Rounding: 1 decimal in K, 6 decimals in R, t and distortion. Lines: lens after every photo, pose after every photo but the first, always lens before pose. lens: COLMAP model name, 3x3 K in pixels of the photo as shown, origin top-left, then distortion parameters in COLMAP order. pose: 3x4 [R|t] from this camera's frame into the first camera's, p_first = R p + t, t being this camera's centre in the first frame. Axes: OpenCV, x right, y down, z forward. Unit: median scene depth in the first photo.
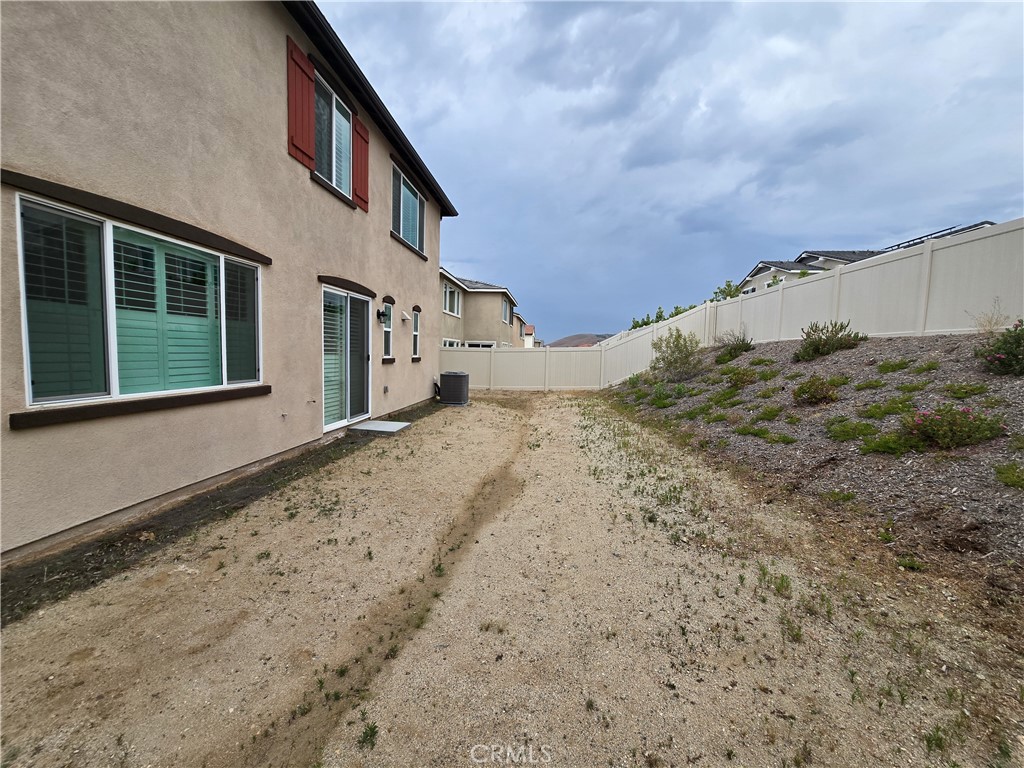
lens RADIAL K [[419.7, 0, 507.4], [0, 419.7, 385.5], [0, 0, 1]] dist [0.002346, 0.000600]
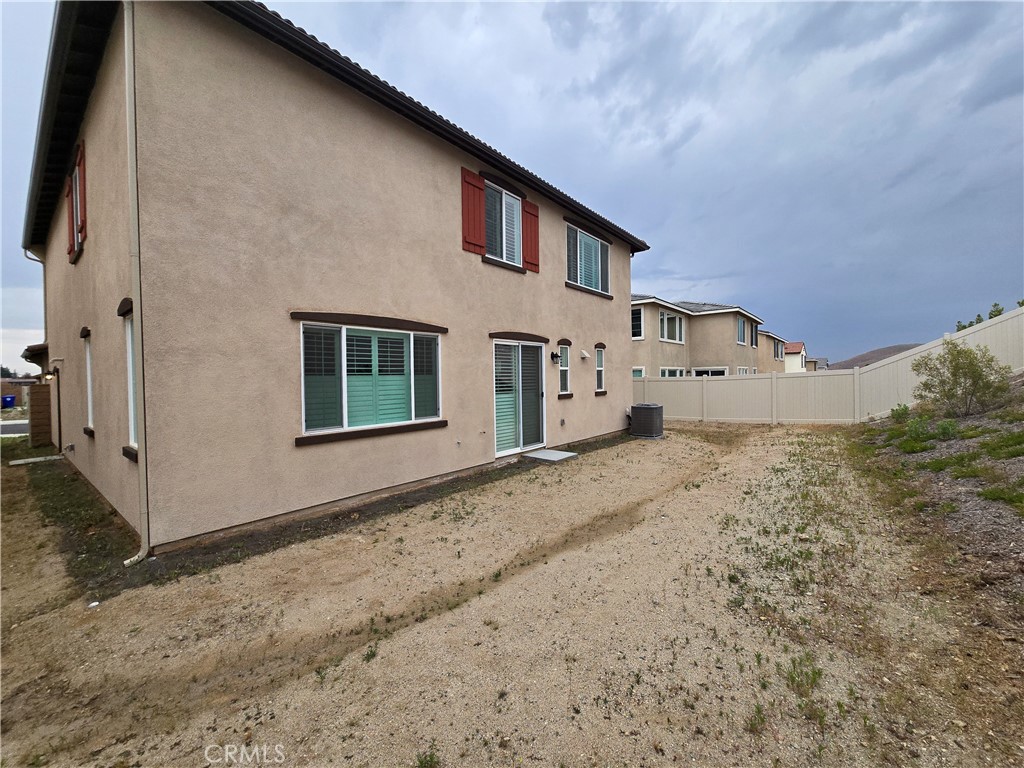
lens RADIAL K [[419.7, 0, 507.4], [0, 419.7, 385.5], [0, 0, 1]] dist [0.002346, 0.000600]
pose [[0.833009, -0.030921, -0.552395, 0.346871], [-0.004729, 0.998003, -0.062996, -0.027218], [0.553240, 0.055088, 0.831199, -0.027202]]
